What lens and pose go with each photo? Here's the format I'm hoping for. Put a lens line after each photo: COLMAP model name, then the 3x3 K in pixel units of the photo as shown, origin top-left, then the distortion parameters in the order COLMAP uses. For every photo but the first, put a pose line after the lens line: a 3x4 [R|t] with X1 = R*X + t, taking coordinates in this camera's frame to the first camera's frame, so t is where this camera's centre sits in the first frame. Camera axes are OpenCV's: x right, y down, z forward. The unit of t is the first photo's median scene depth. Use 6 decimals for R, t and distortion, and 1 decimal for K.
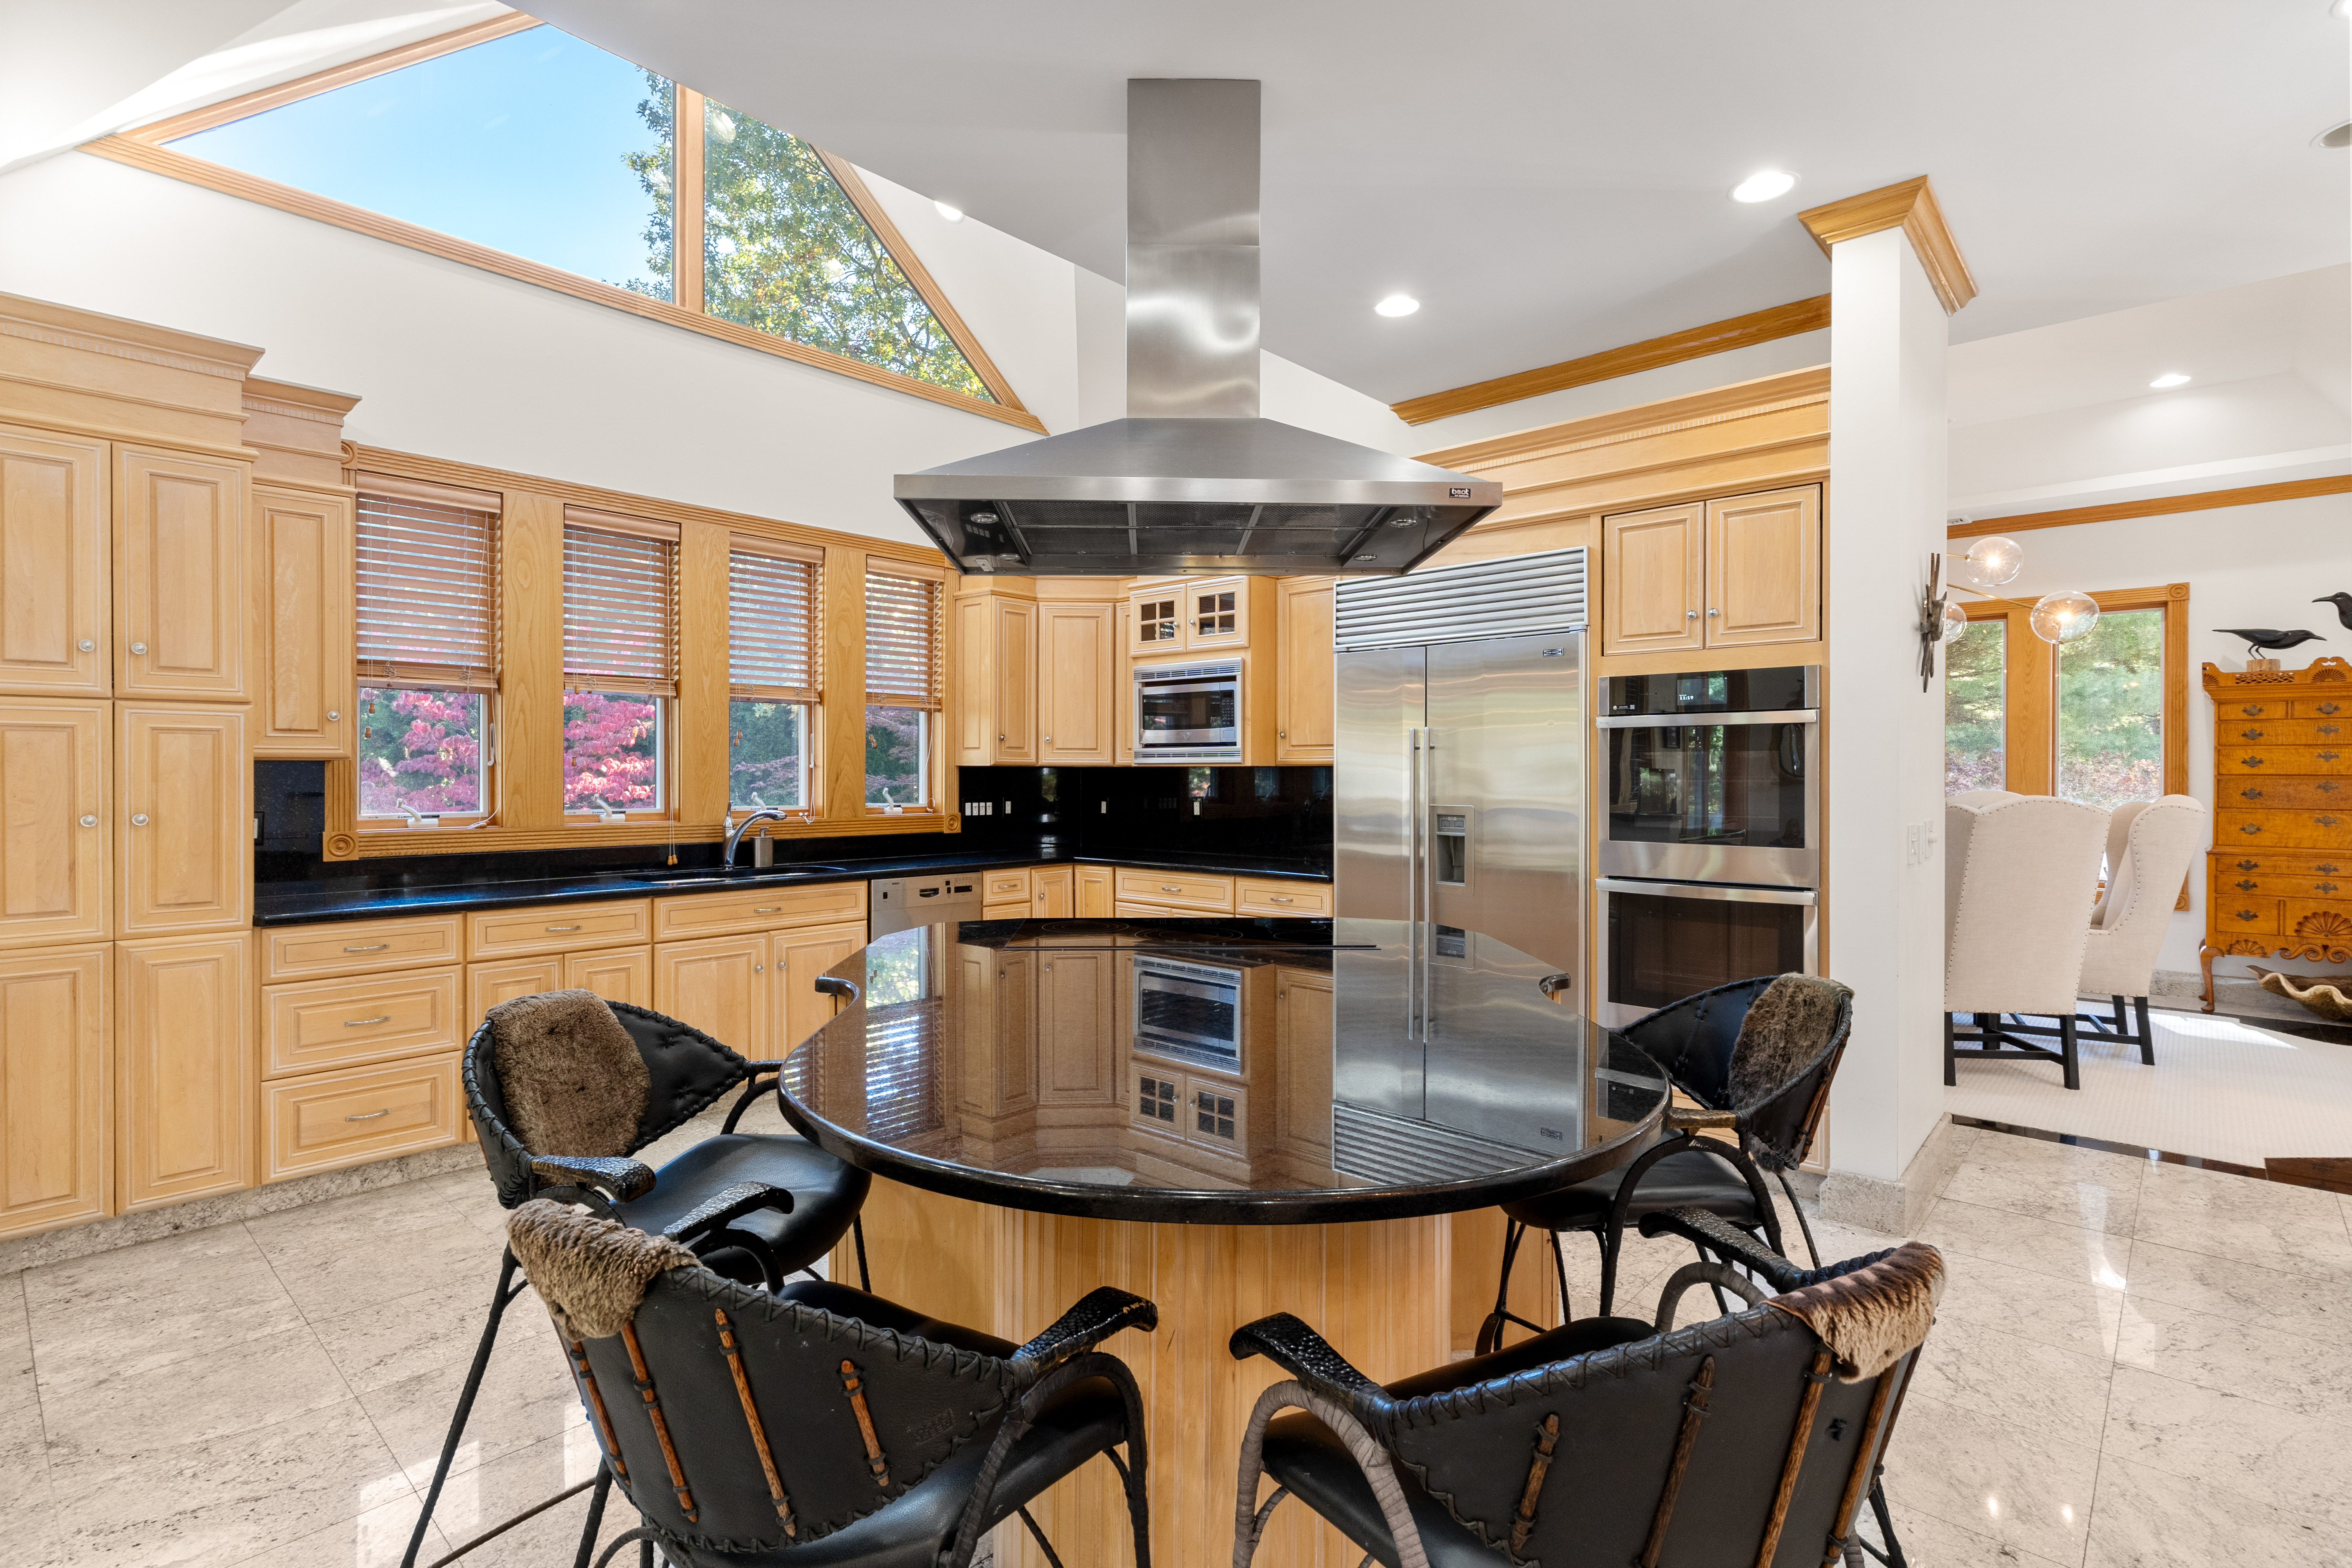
lens RADIAL K [[1069.6, 0, 1176.0], [0, 1069.6, 784.0], [0, 0, 1]] dist [-0.001547, -0.000211]
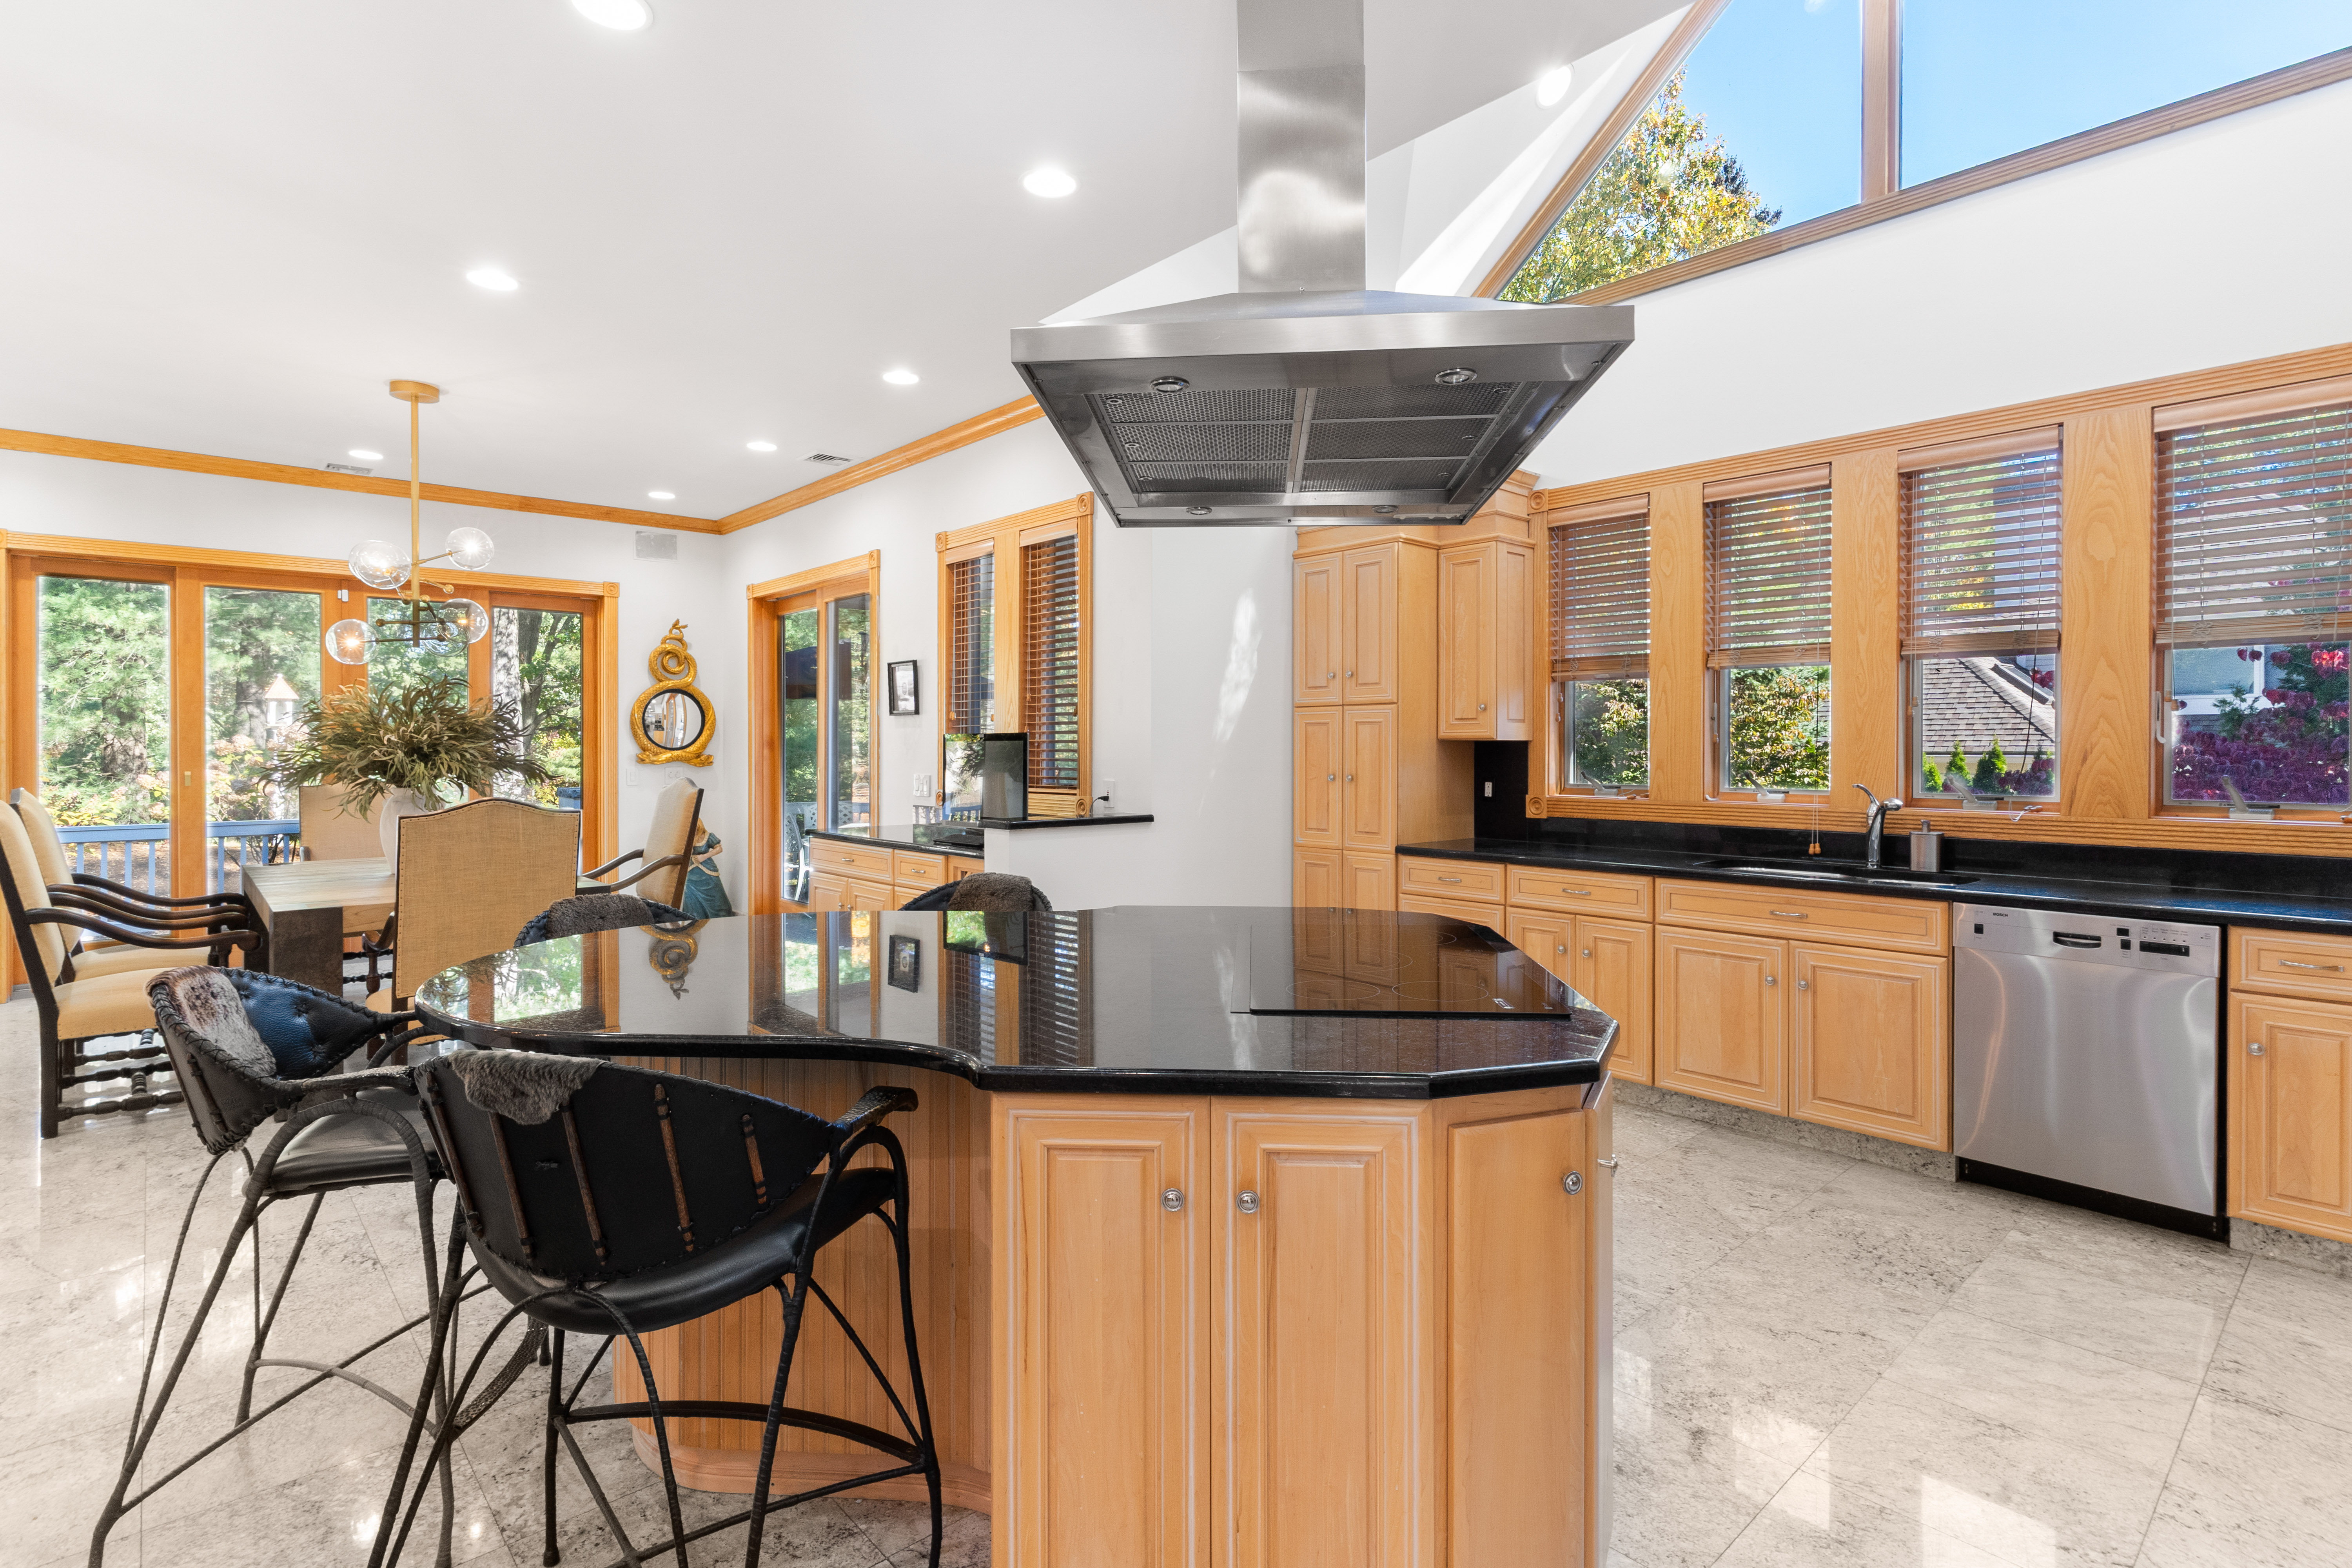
lens RADIAL K [[1152.0, 0, 1171.3], [0, 1152.0, 752.9], [0, 0, 1]] dist [0.000121, -0.000002]
pose [[-0.100390, -0.000078, -0.994948, 0.566106], [-0.014745, 0.999890, 0.001410, -0.001615], [0.994839, 0.014813, -0.100380, 0.616926]]
